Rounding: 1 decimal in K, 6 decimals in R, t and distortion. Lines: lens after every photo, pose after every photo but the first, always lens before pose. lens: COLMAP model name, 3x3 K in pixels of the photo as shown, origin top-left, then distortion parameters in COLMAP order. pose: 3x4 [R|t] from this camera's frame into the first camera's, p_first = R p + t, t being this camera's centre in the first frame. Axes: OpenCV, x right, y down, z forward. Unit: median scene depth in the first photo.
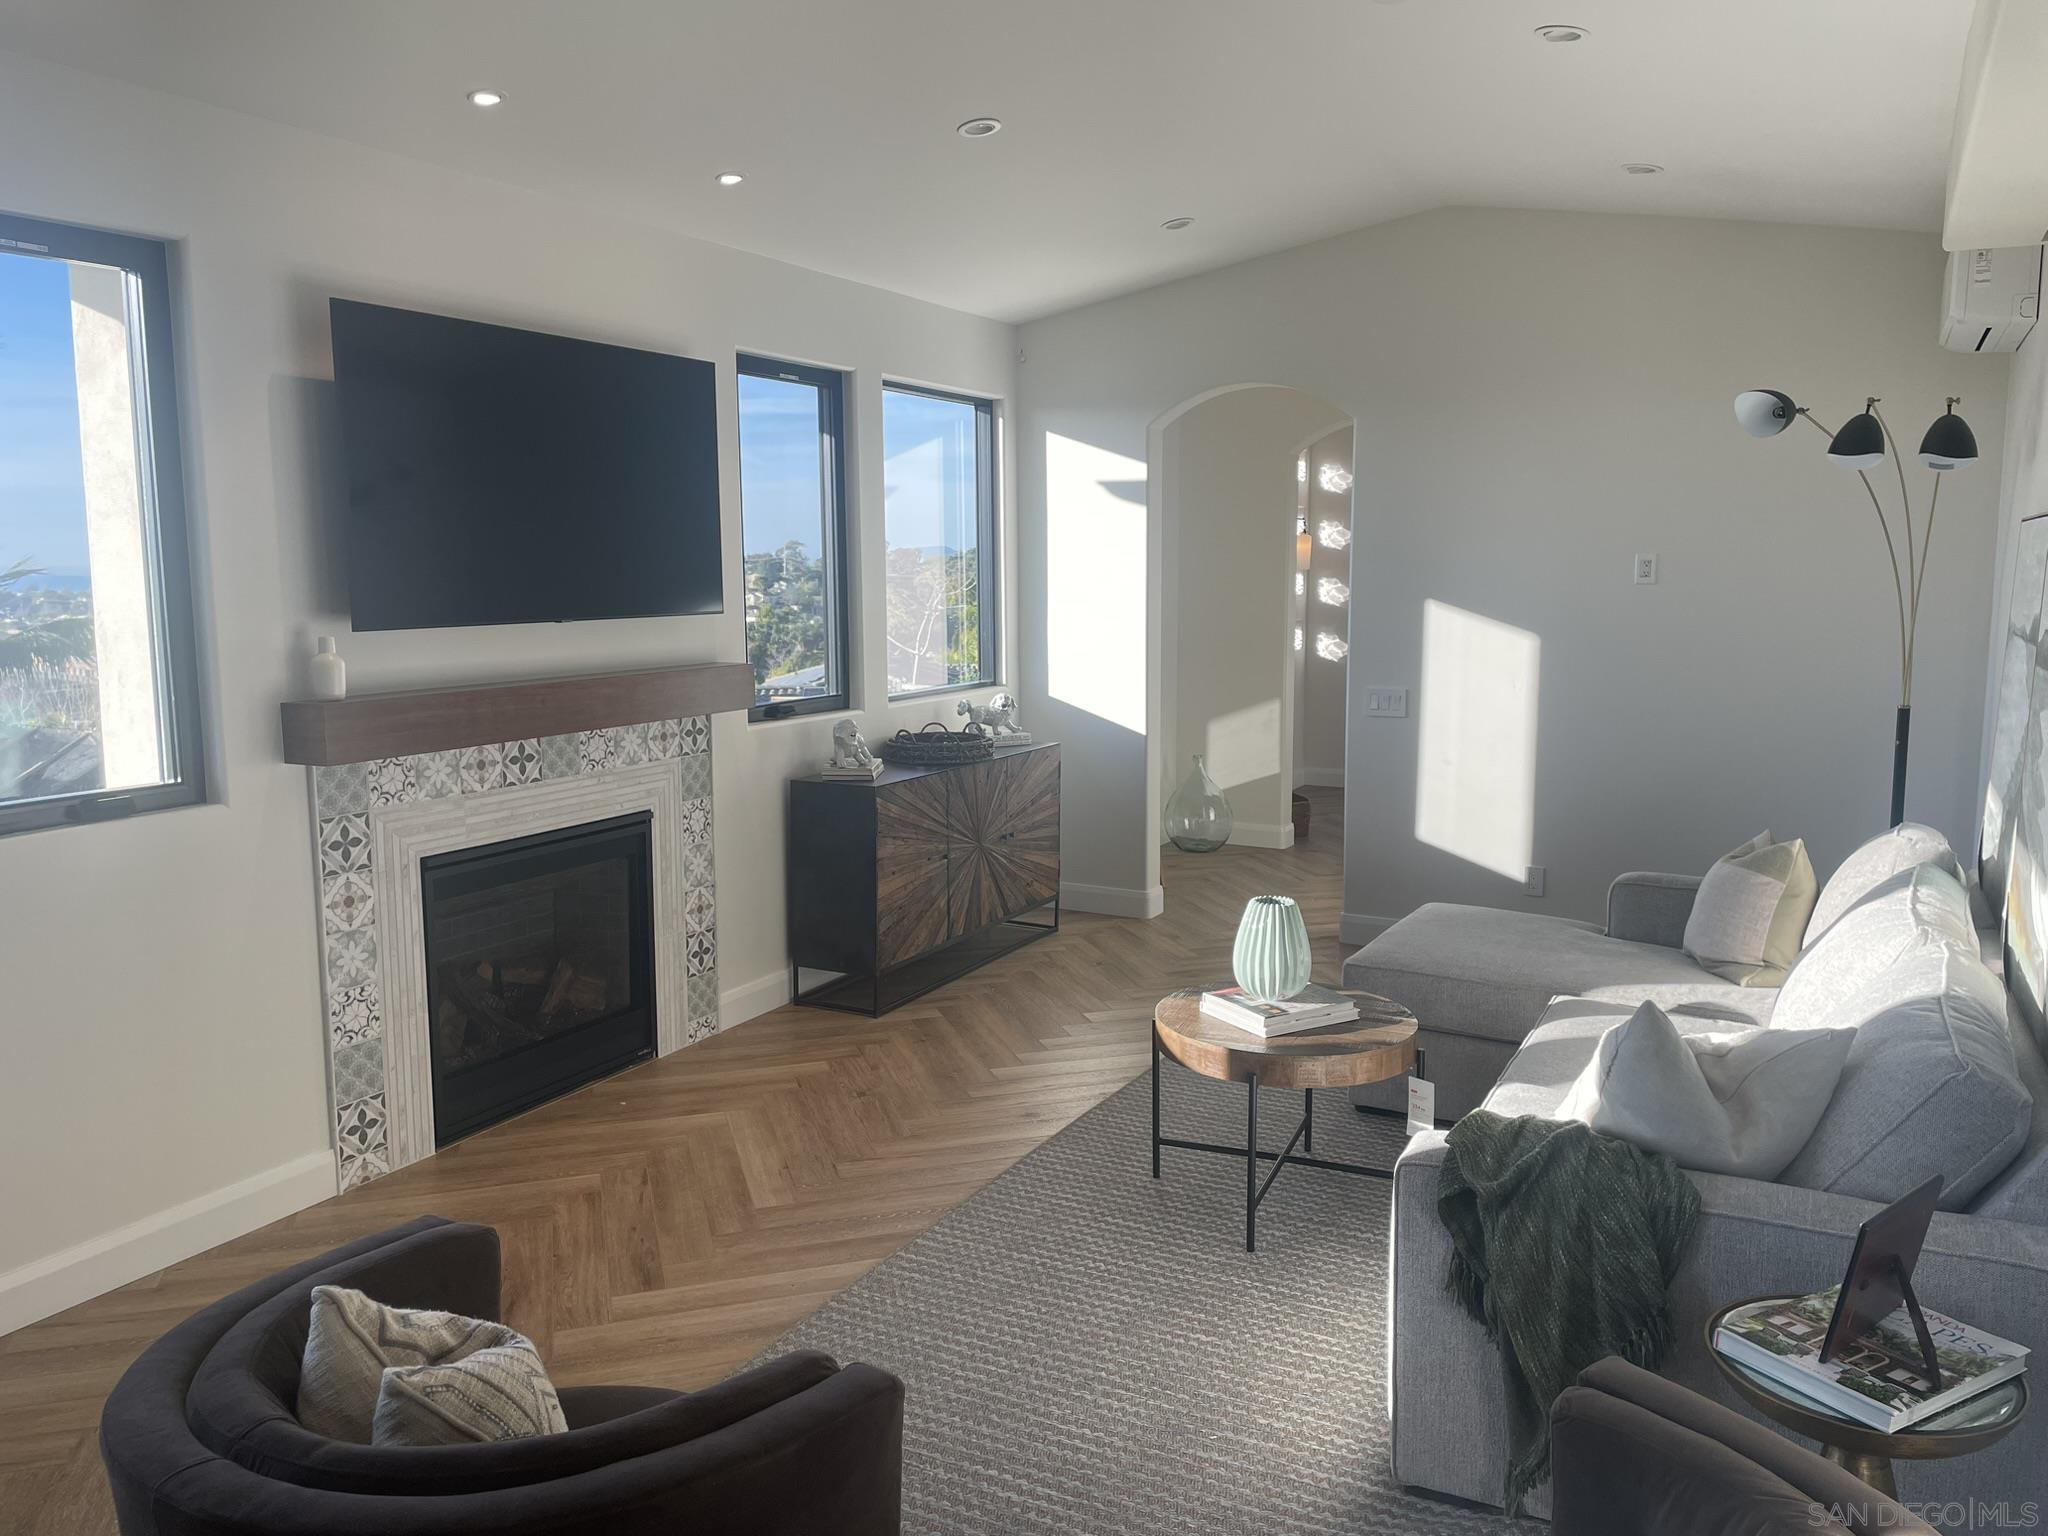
lens RADIAL K [[1533.0, 0, 1027.3], [0, 1533.0, 769.9], [0, 0, 1]] dist [0.006305, 0.000826]
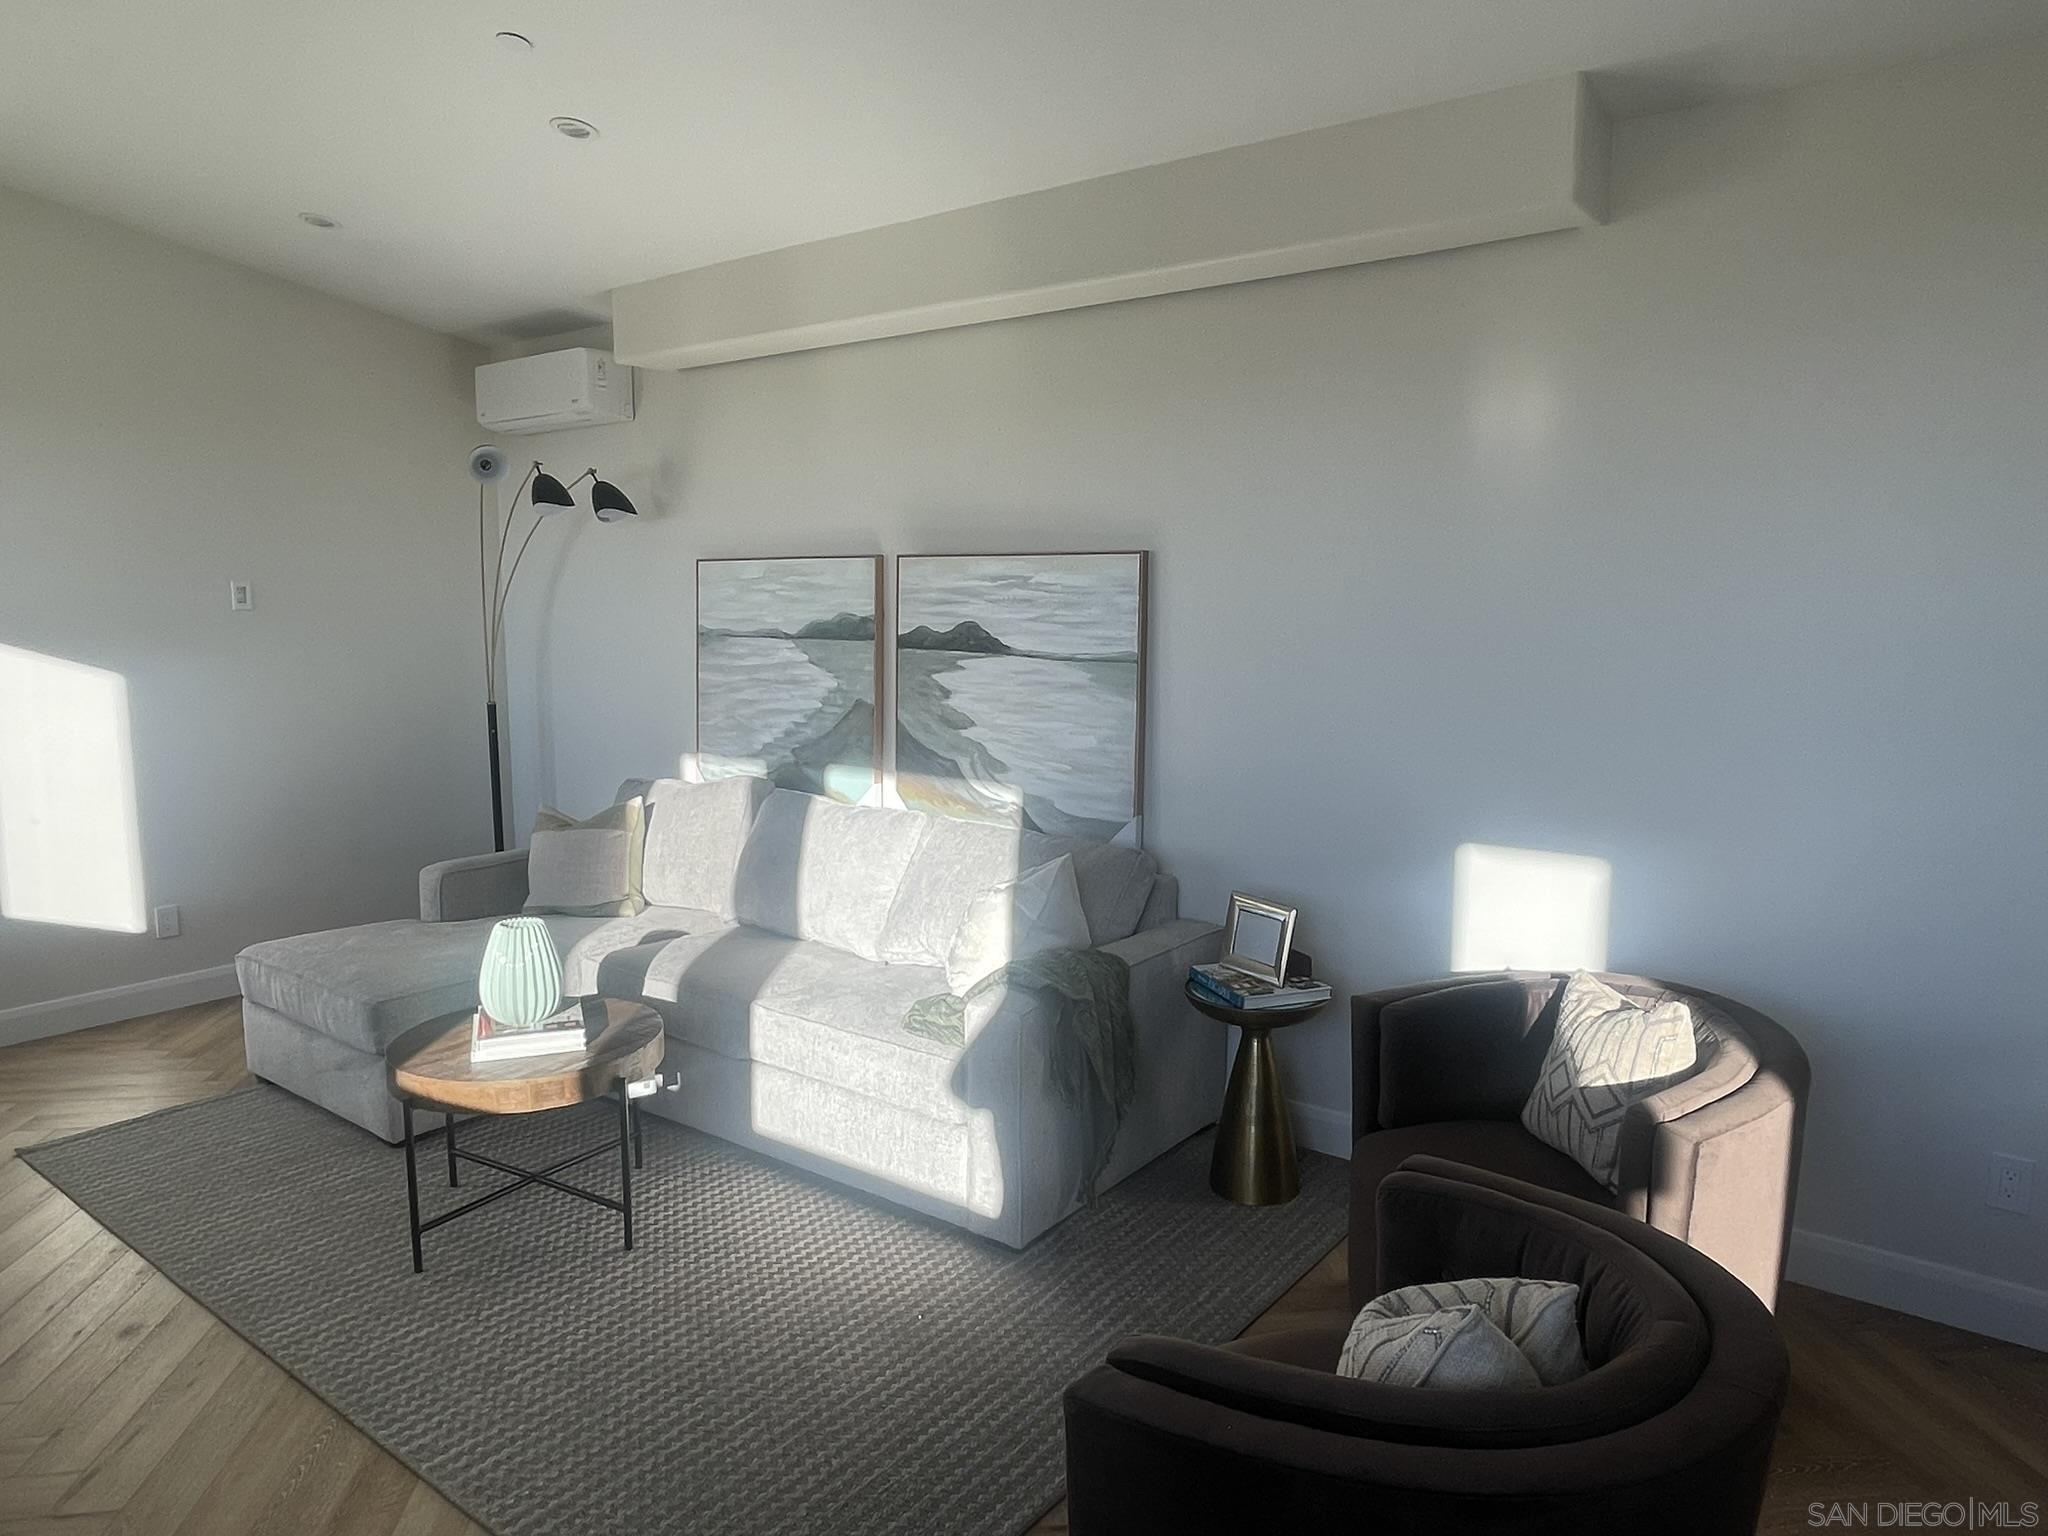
lens RADIAL K [[1339.7, 0, 1027.6], [0, 1339.7, 773.1], [0, 0, 1]] dist [-0.004275, -0.004645]
pose [[0.154953, -0.121977, 0.980363, -0.359630], [0.131737, 0.986037, 0.101861, -0.031253], [-0.979099, 0.113367, 0.168858, 0.305160]]
